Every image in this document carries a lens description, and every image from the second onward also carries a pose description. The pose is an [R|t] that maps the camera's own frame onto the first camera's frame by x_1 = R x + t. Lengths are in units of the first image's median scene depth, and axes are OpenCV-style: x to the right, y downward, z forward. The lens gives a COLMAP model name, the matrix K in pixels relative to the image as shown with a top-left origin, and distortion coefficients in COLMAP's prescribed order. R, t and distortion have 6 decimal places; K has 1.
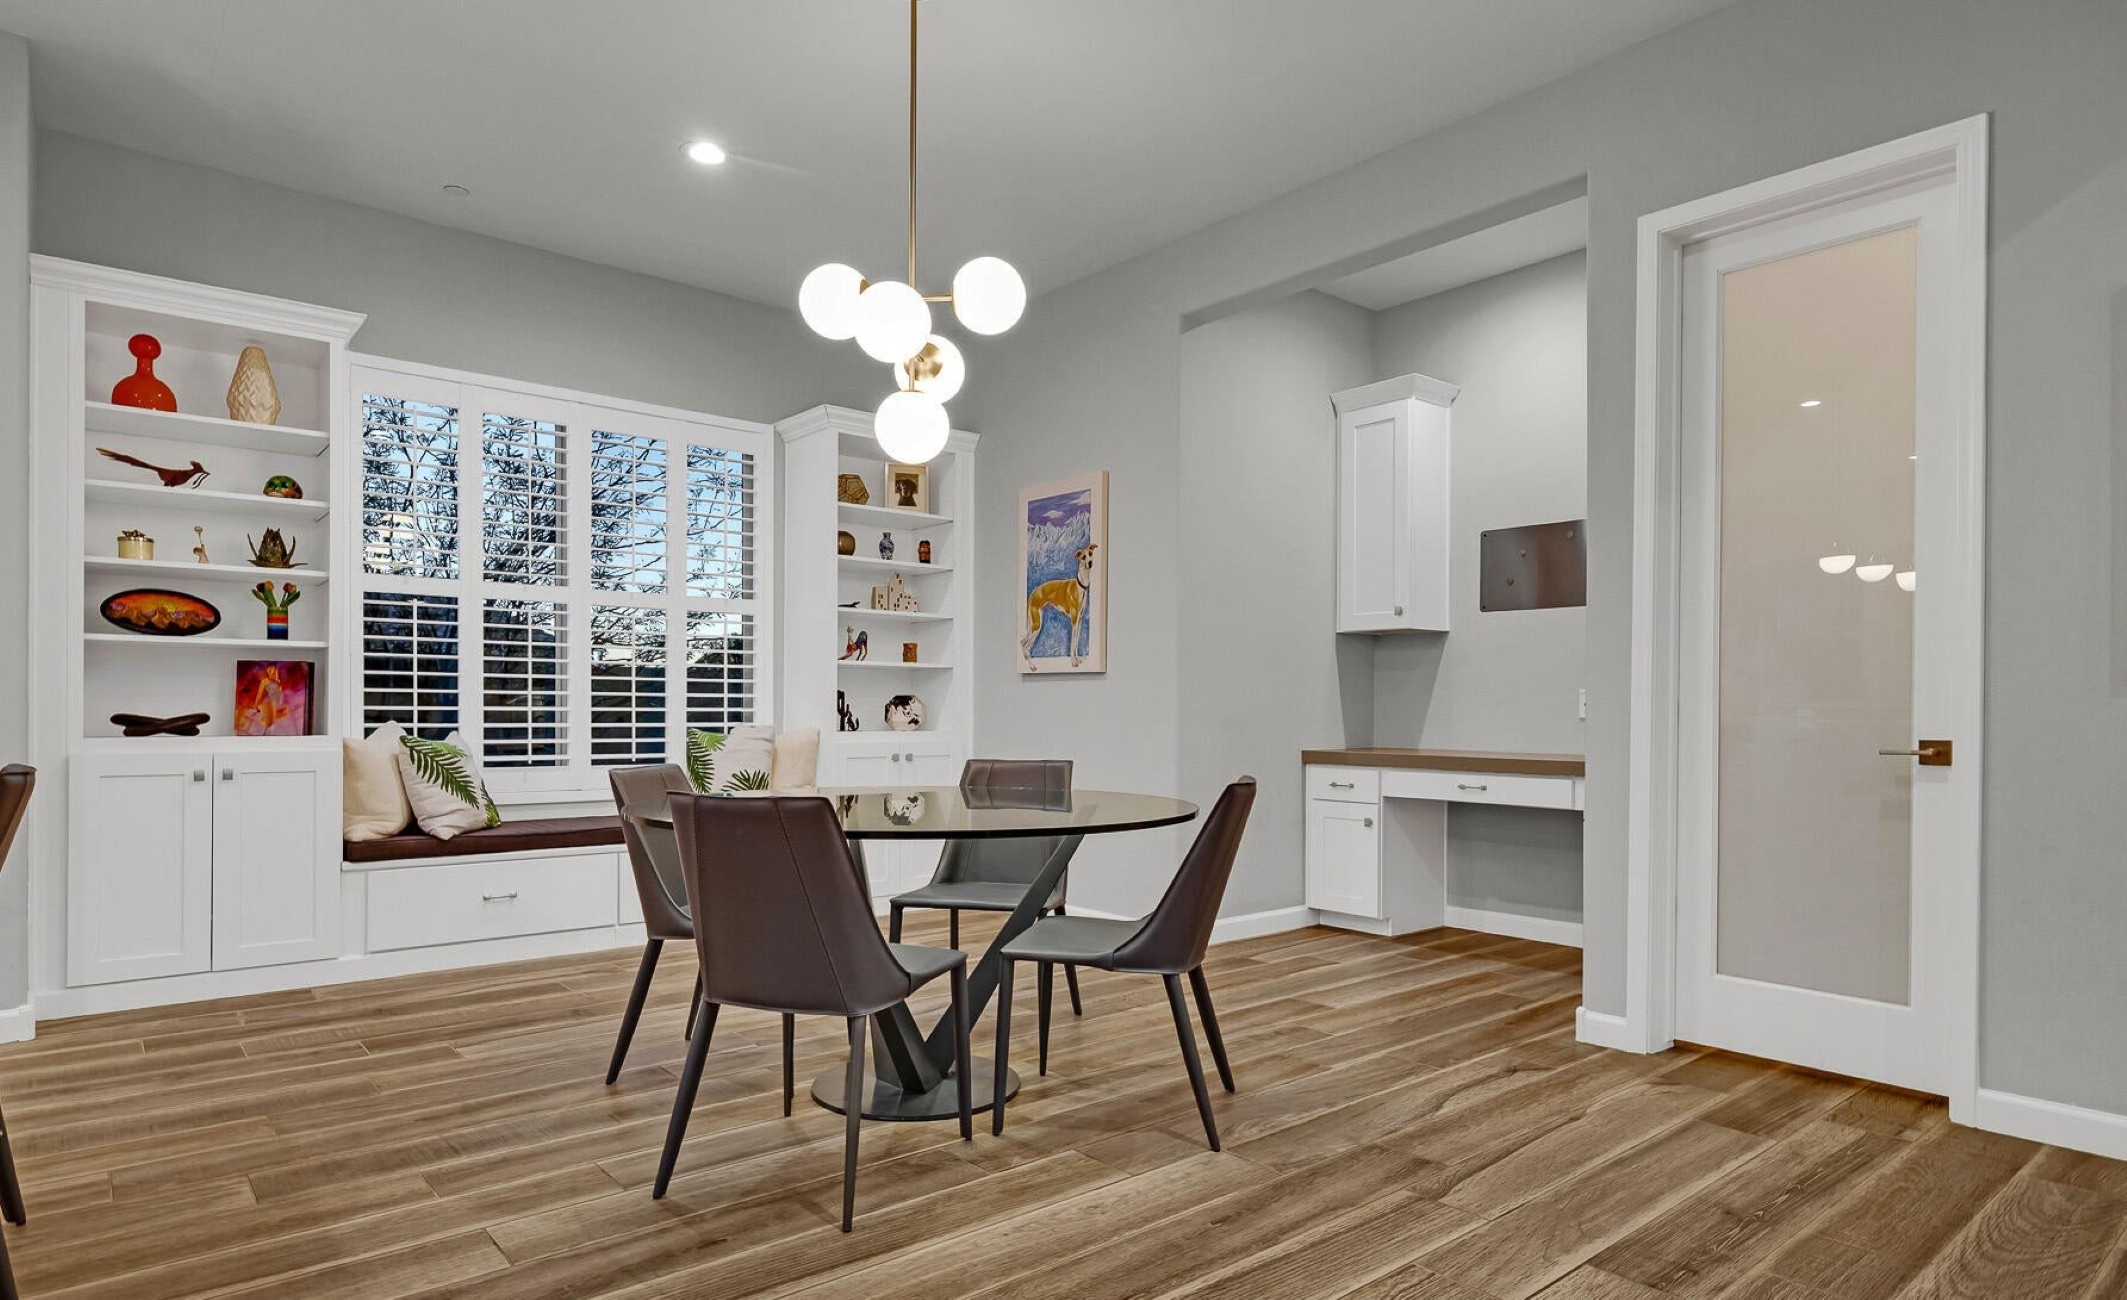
lens RADIAL K [[1167.1, 0, 1200.8], [0, 1167.1, 707.1], [0, 0, 1]] dist [0.001908, -0.002300]
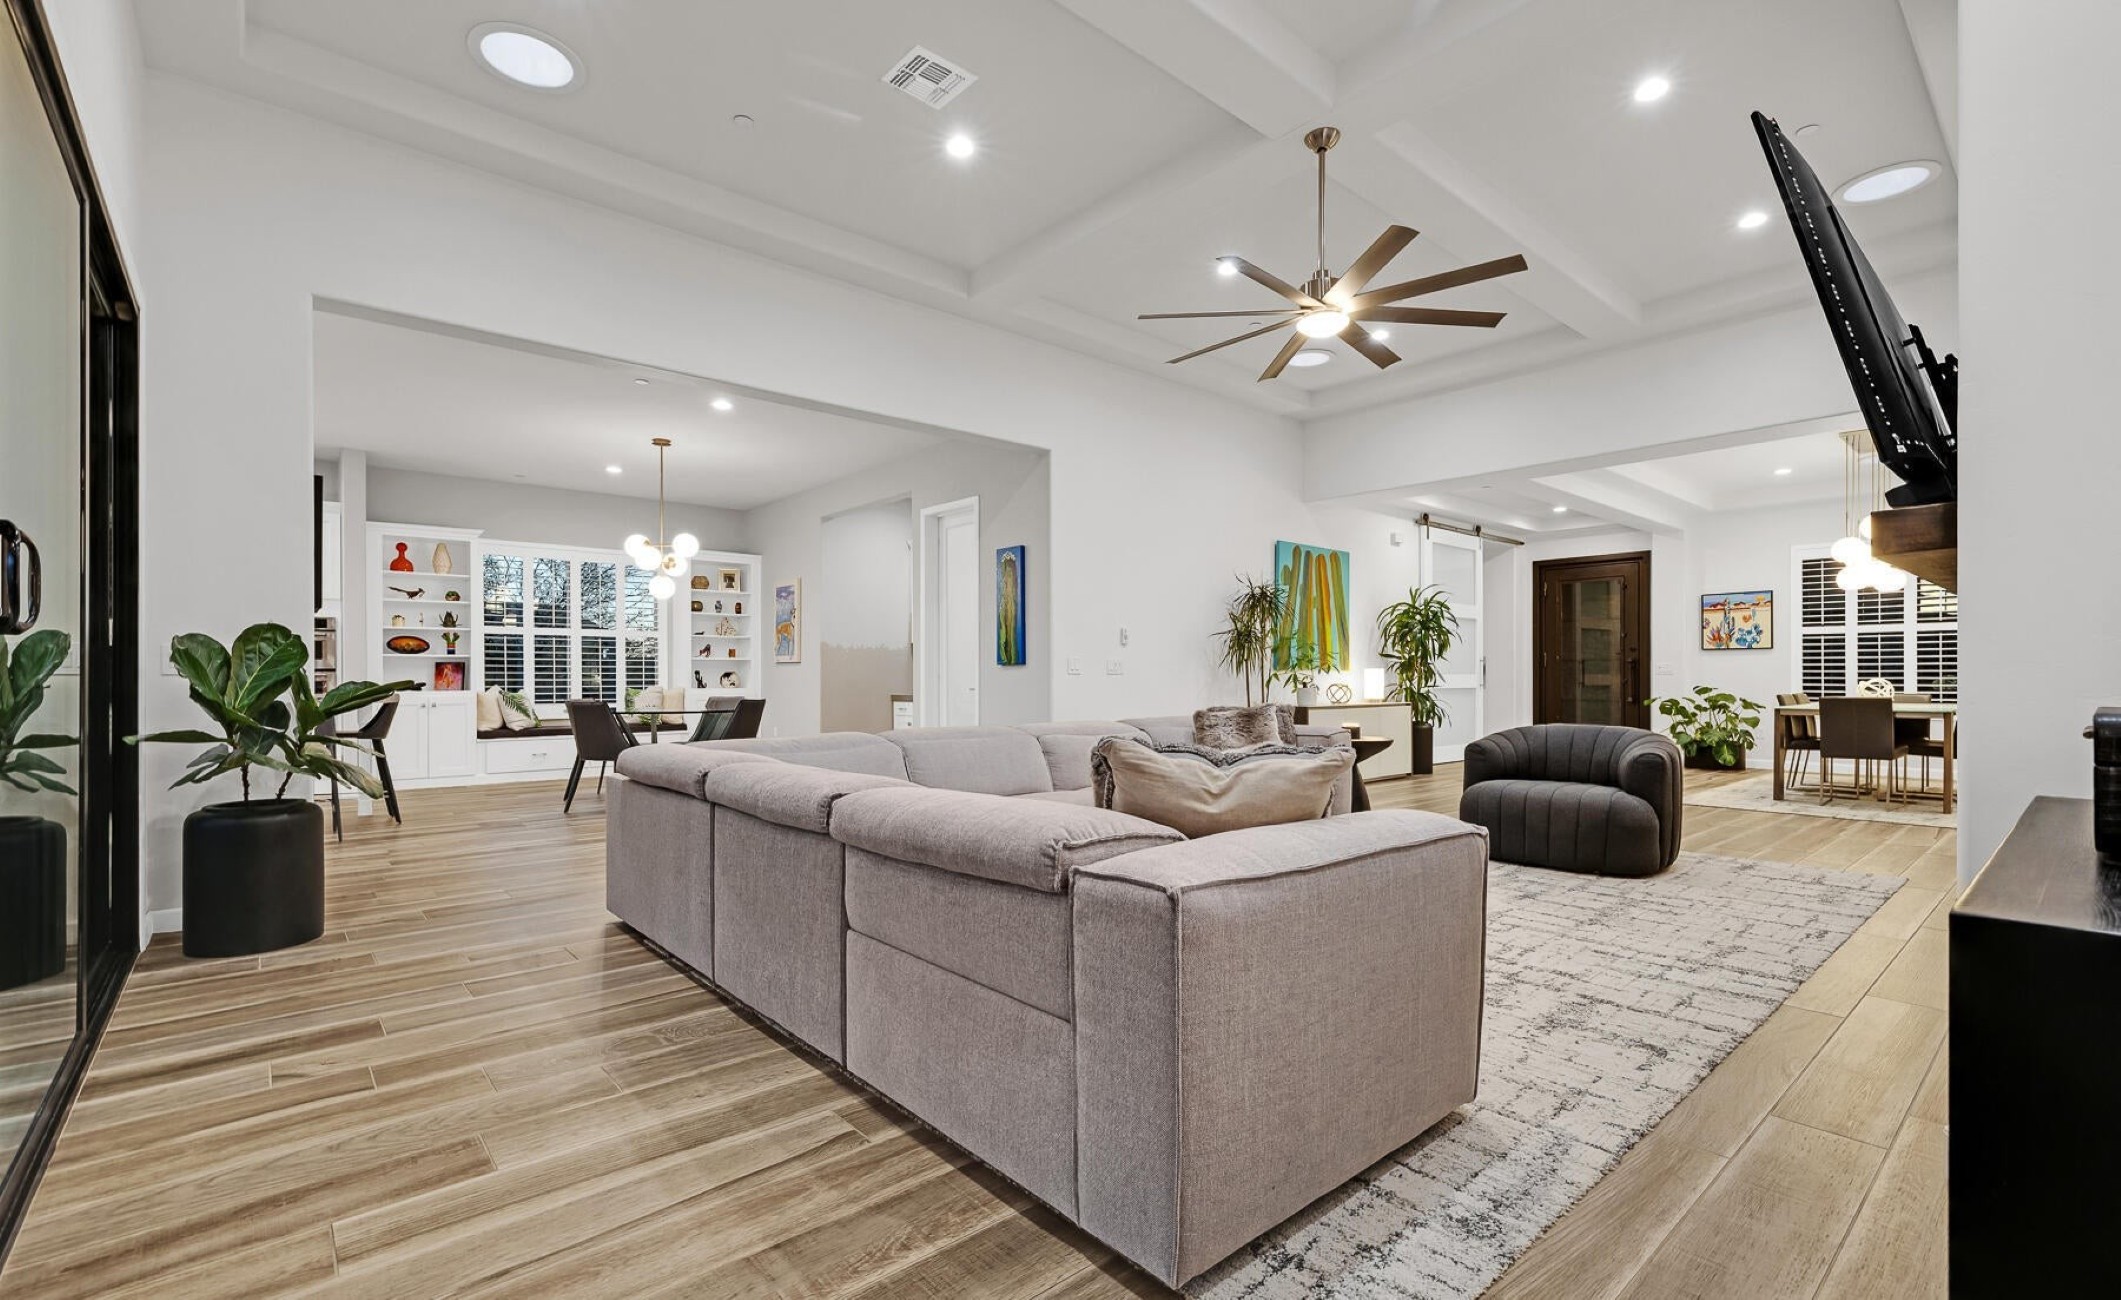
lens RADIAL K [[878.2, 0, 1133.3], [0, 878.2, 672.6], [0, 0, 1]] dist [0.006168, 0.000799]
pose [[0.999801, -0.009971, 0.017277, 0.693933], [0.010036, 0.999943, -0.003660, 0.006307], [-0.017240, 0.003832, 0.999844, -0.988313]]
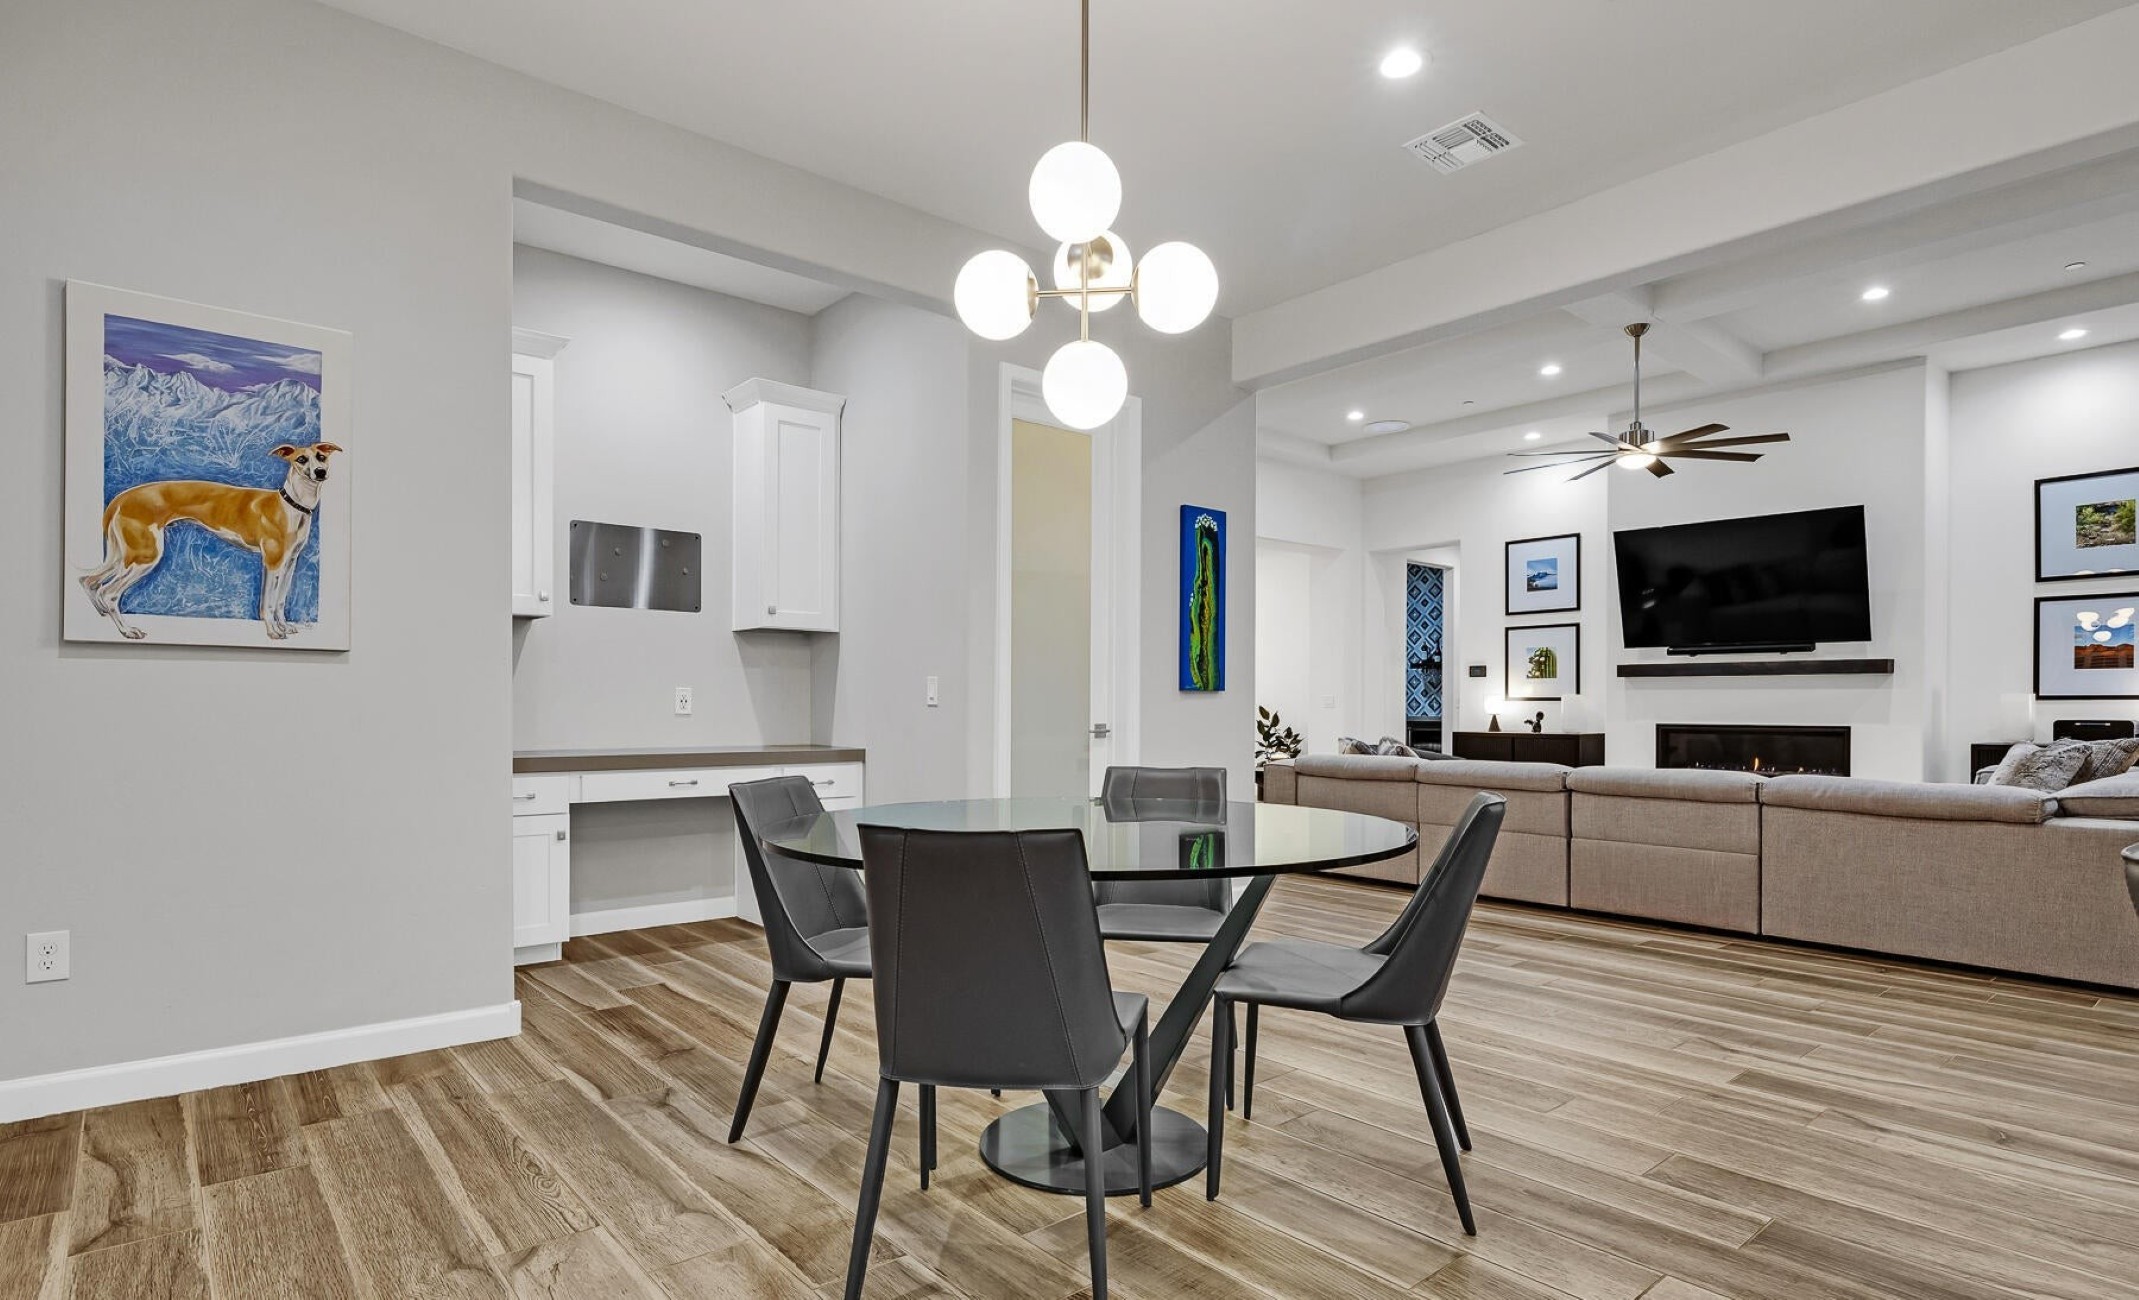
lens RADIAL K [[1110.1, 0, 1056.3], [0, 1110.1, 711.9], [0, 0, 1]] dist [0.000807, 0.000096]
pose [[0.035922, -0.012148, 0.999281, -0.831559], [-0.005821, 0.999907, 0.012365, -0.008408], [-0.999338, -0.006261, 0.035848, 0.734763]]
